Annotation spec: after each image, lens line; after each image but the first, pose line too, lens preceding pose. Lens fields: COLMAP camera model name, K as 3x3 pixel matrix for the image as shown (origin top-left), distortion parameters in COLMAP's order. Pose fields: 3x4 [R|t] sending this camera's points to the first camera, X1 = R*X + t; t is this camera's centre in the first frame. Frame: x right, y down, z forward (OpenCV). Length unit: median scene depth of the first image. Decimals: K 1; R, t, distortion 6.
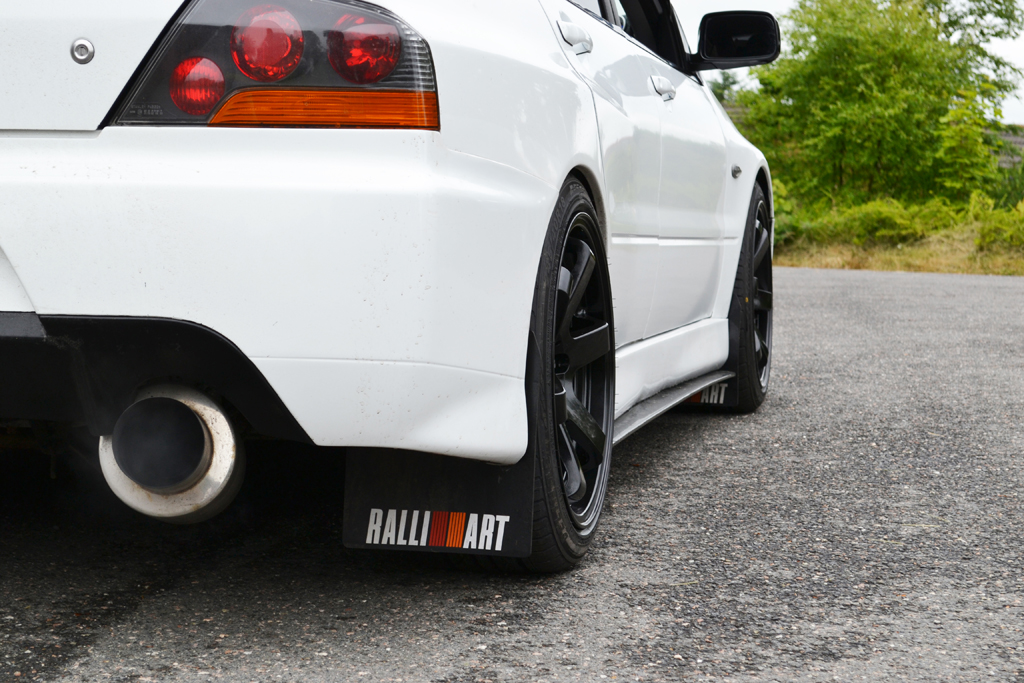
lens RADIAL K [[2418.5, 0, 511.3], [0, 2418.5, 347.6], [0, 0, 1]] dist [0.058271, 0.000000]
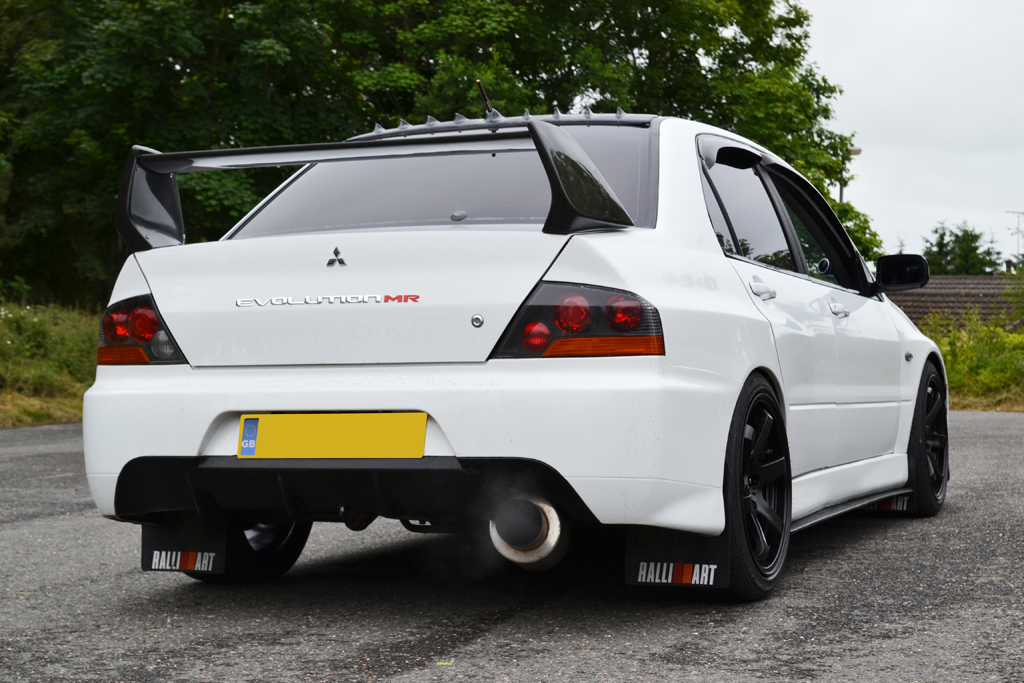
lens RADIAL K [[2027.3, 0, 513.7], [0, 2027.3, 341.4], [0, 0, 1]] dist [-0.017280, 0.000000]
pose [[0.985536, -0.027982, -0.167138, 0.106125], [0.015968, 0.997219, -0.072792, 0.011062], [0.168710, 0.069071, 0.983243, -0.511119]]
